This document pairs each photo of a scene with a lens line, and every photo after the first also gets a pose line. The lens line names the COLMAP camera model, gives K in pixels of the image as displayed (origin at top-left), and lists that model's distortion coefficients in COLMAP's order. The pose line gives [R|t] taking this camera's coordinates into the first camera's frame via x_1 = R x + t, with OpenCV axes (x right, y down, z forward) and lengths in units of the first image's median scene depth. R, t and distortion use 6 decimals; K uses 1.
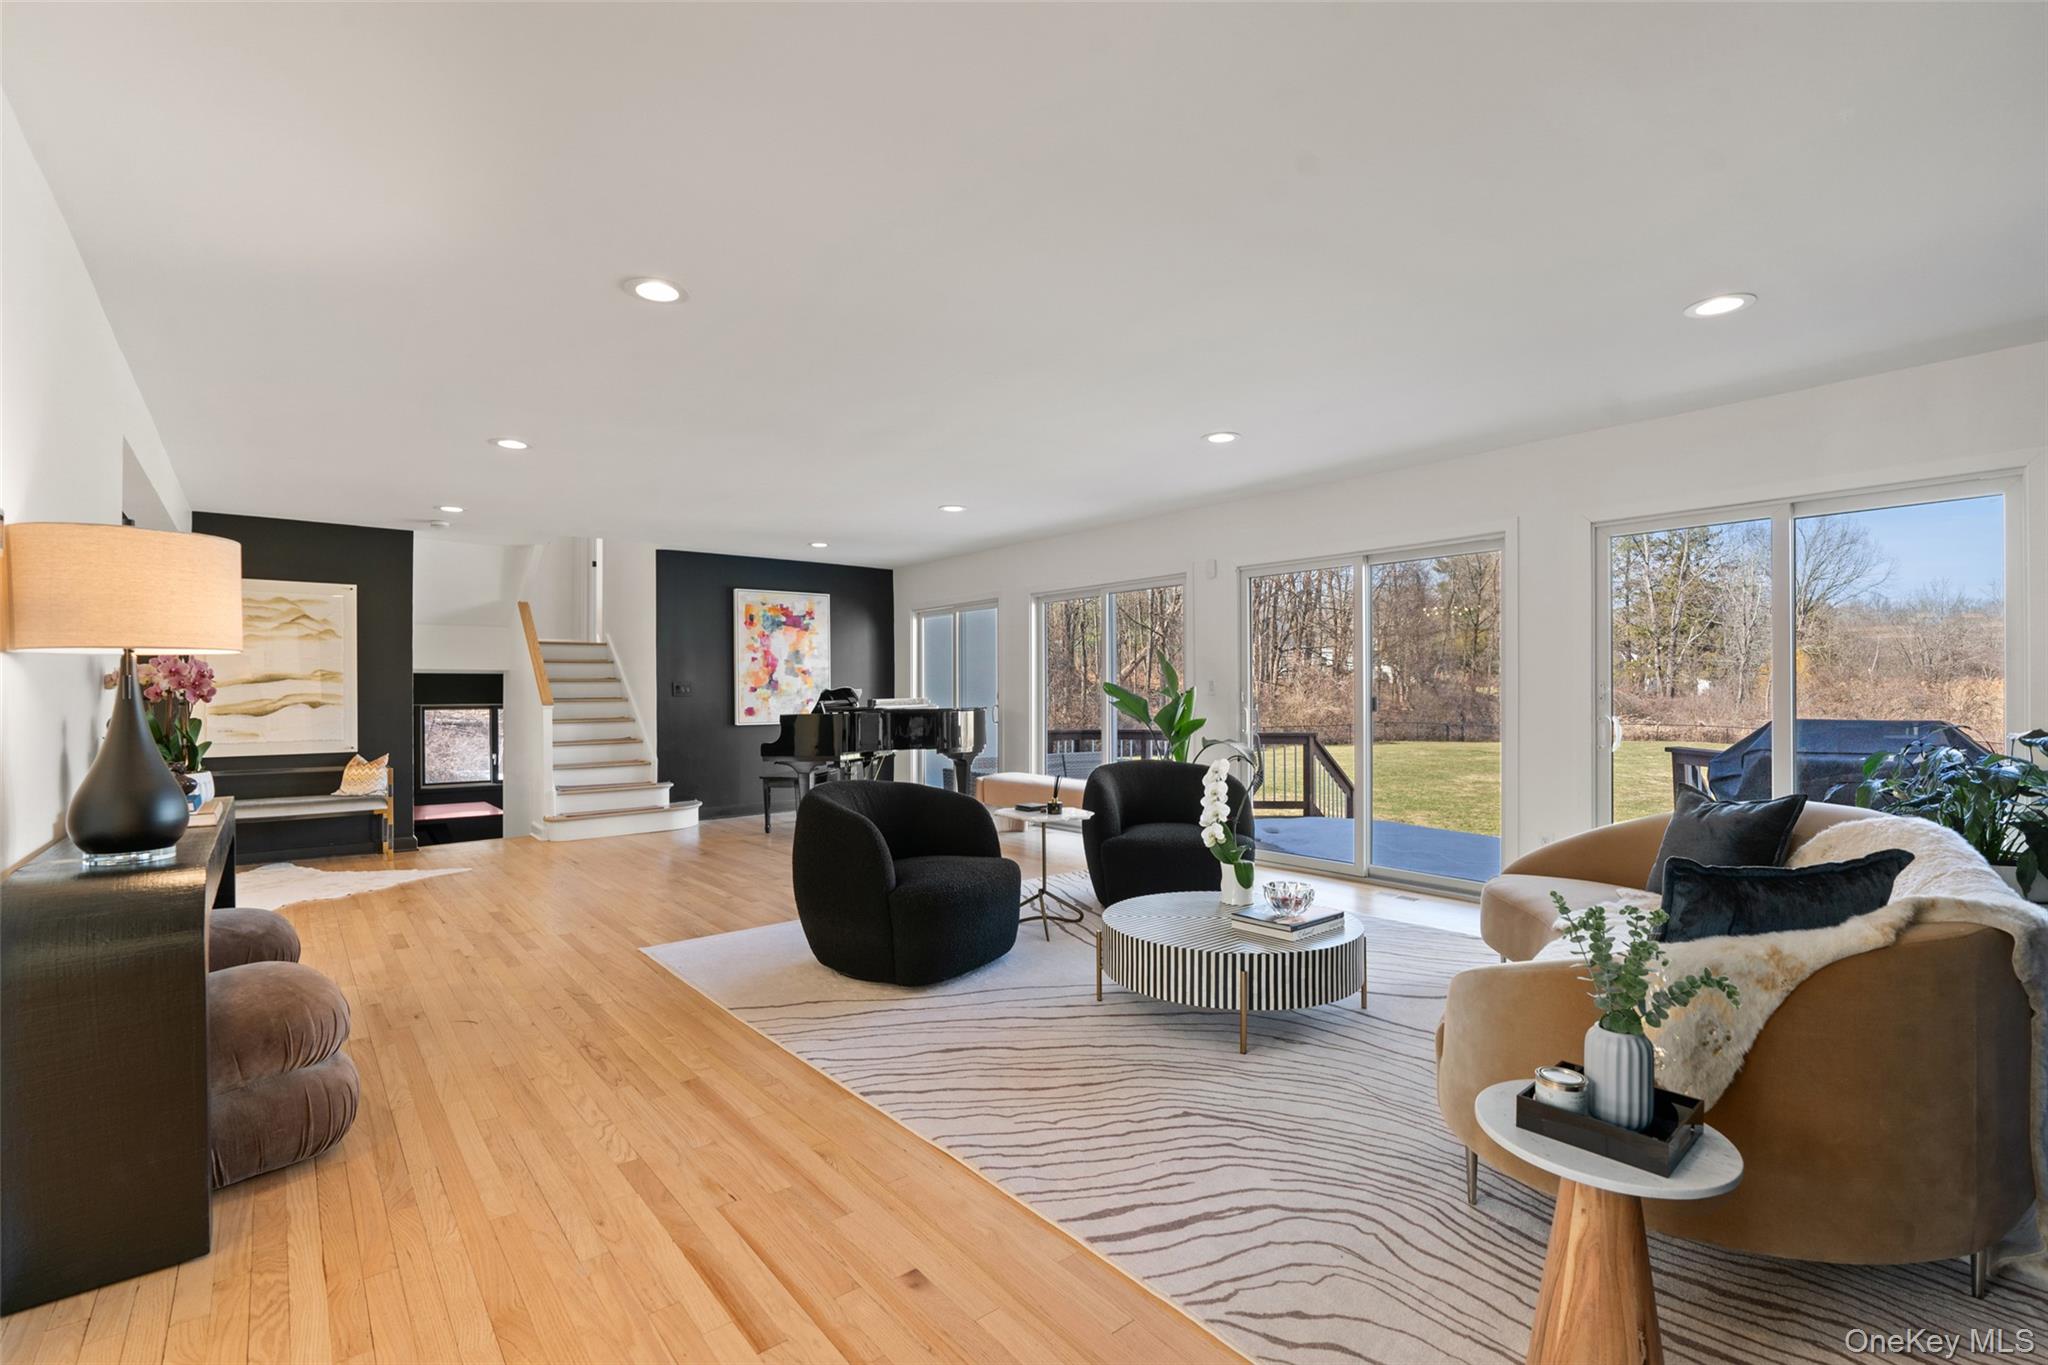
lens RADIAL K [[933.8, 0, 1030.9], [0, 933.8, 704.8], [0, 0, 1]] dist [0.000826, 0.000079]
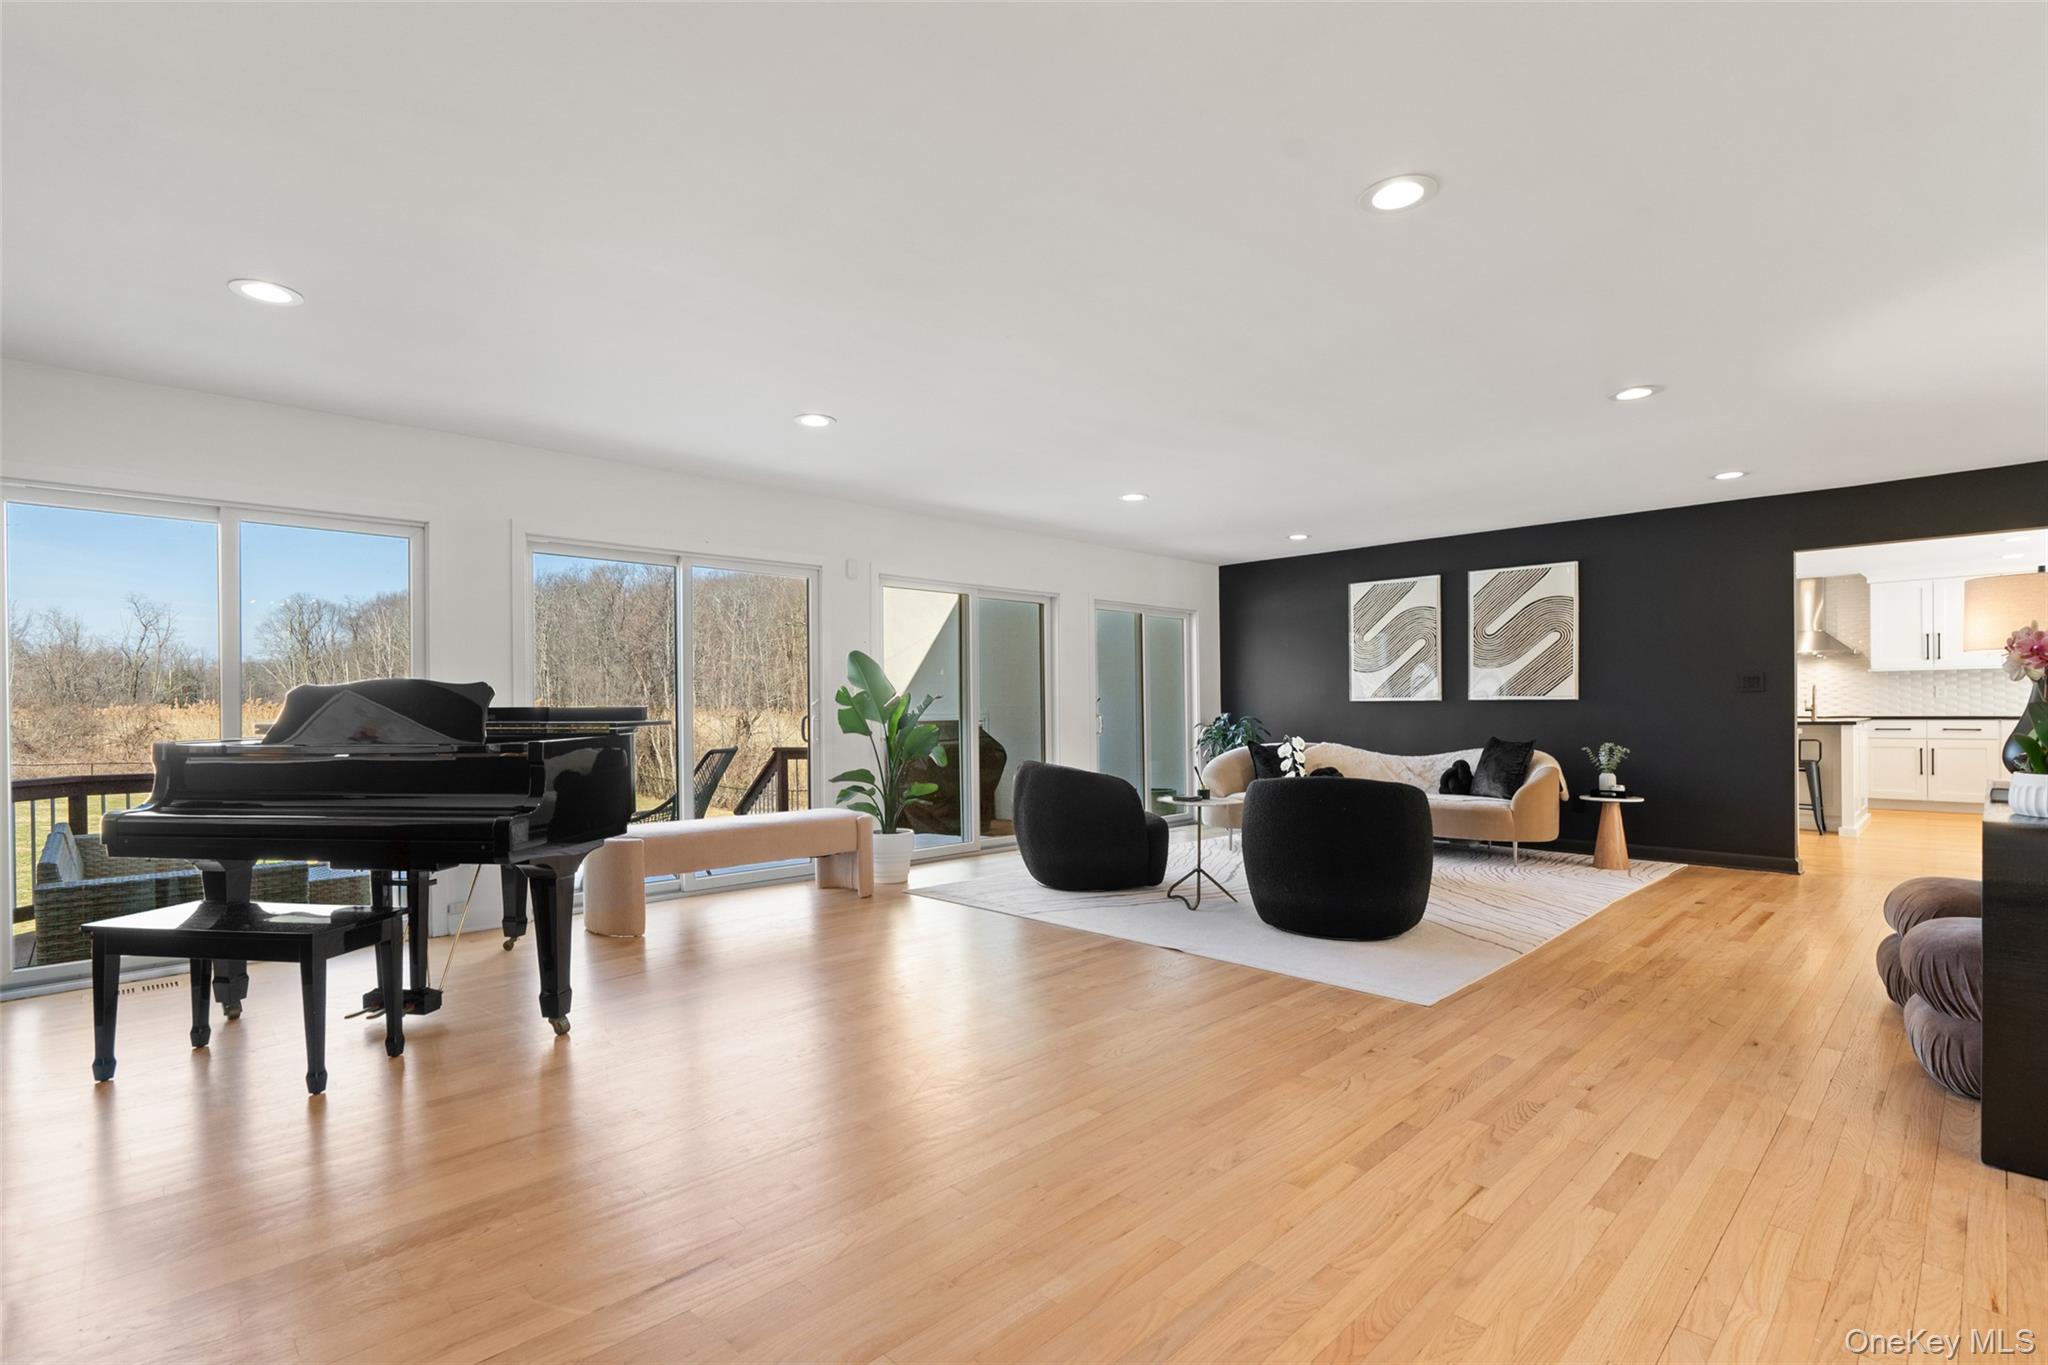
lens RADIAL K [[921.6, 0, 1007.2], [0, 921.6, 688.3], [0, 0, 1]] dist [0.022819, 0.000114]
pose [[-0.079034, 0.022645, 0.996615, -0.714225], [0.015001, 0.999656, -0.021524, -0.004612], [-0.996759, 0.013249, -0.079347, 0.841774]]
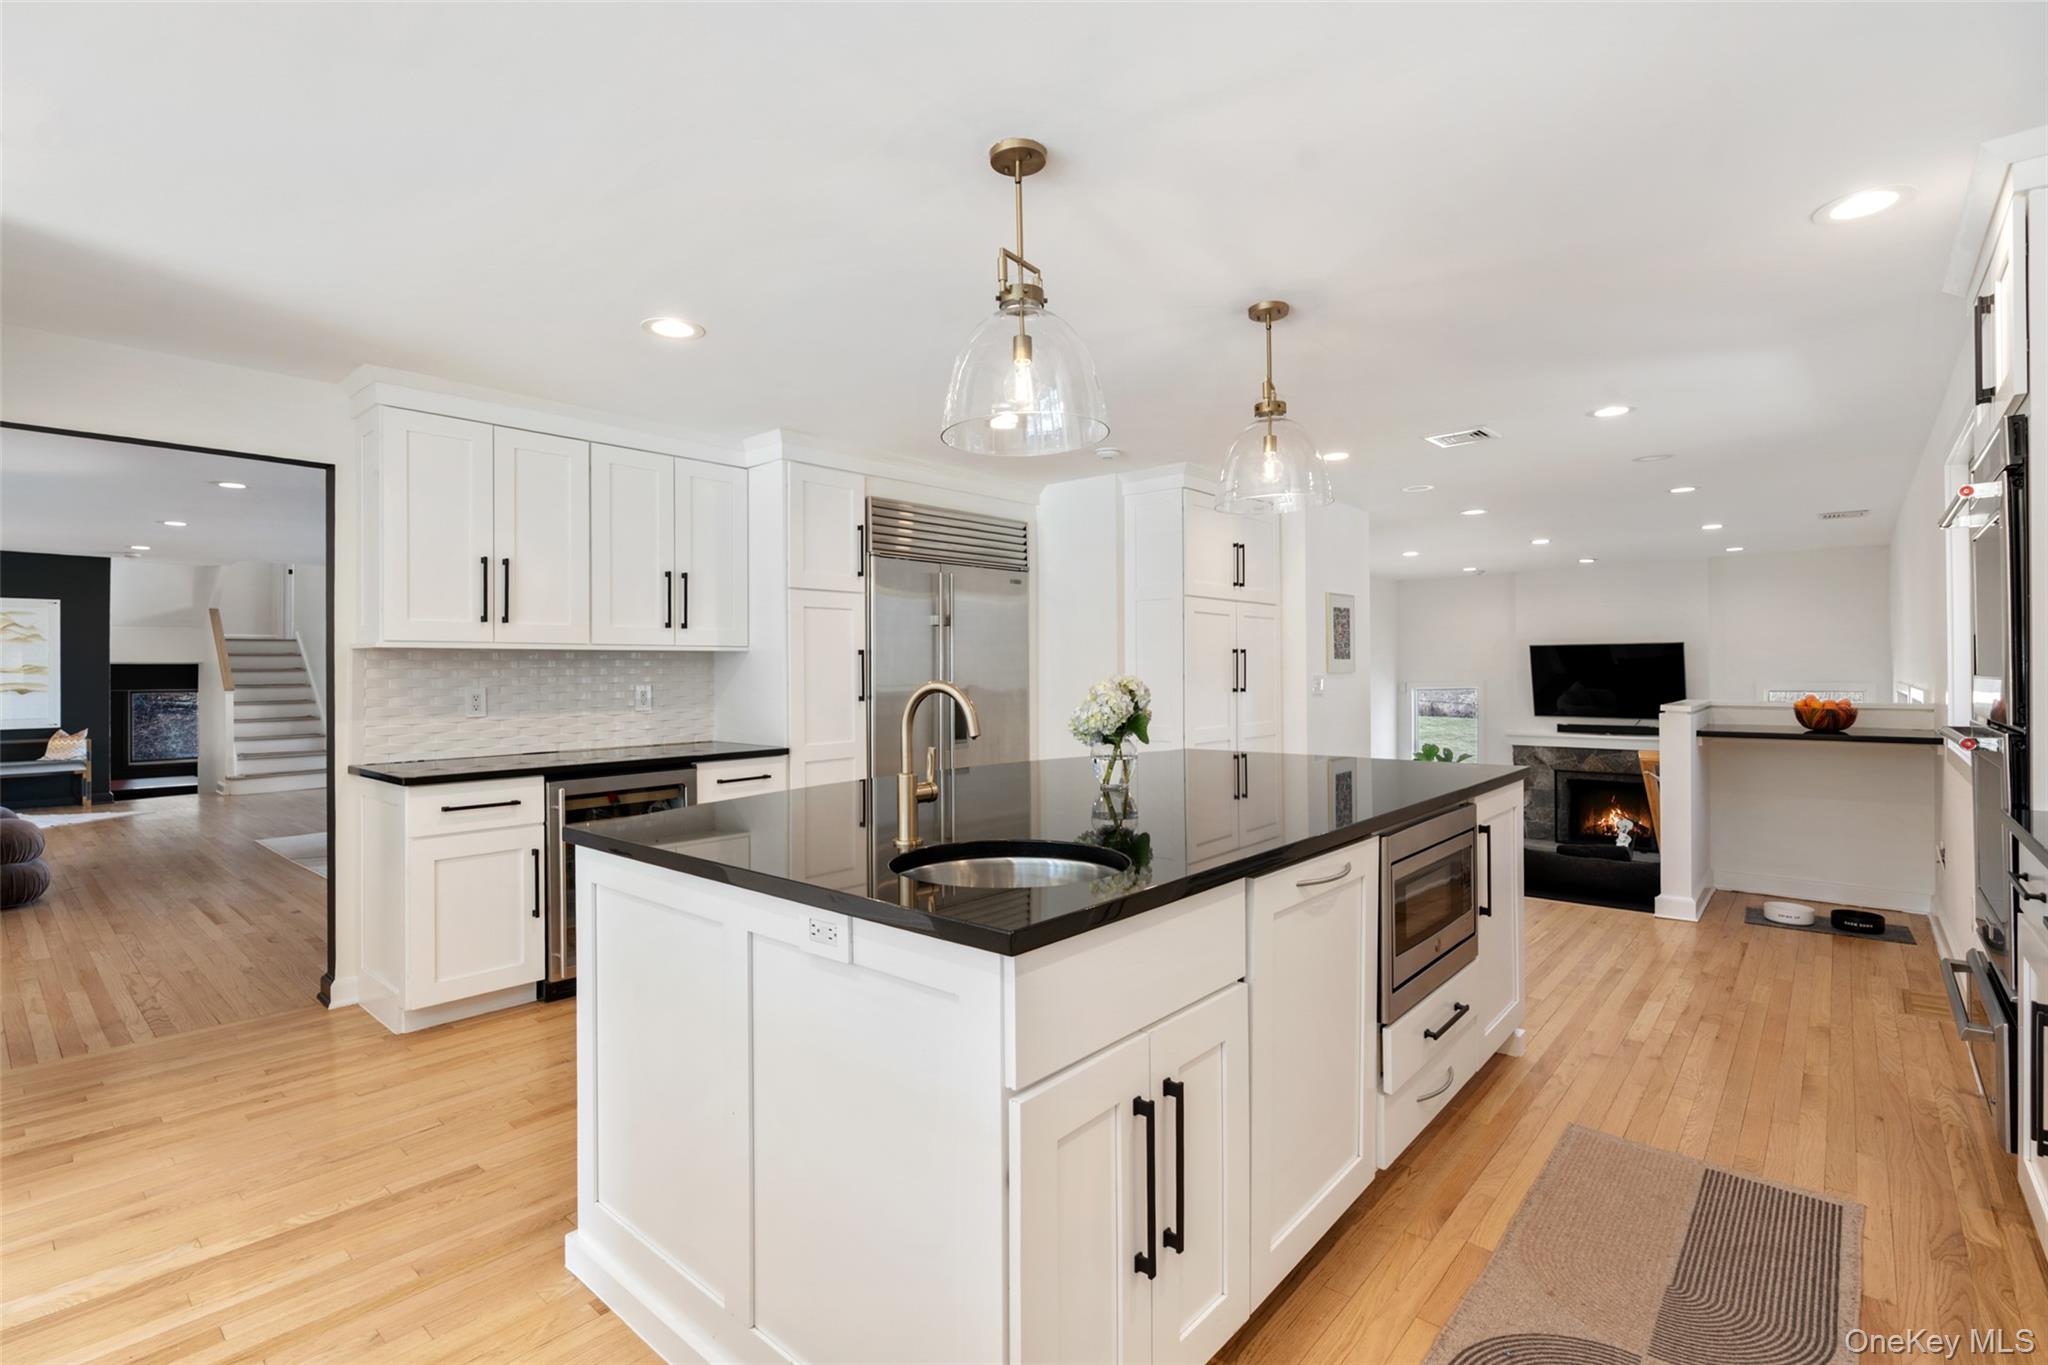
lens RADIAL K [[940.8, 0, 1024.0], [0, 940.8, 682.5], [0, 0, 1]] dist [0.000520, -0.000072]
pose [[0.985669, -0.001046, 0.168688, 0.391997], [0.001908, 0.999986, -0.004945, -0.003634], [-0.168680, 0.005196, 0.985657, -0.534031]]
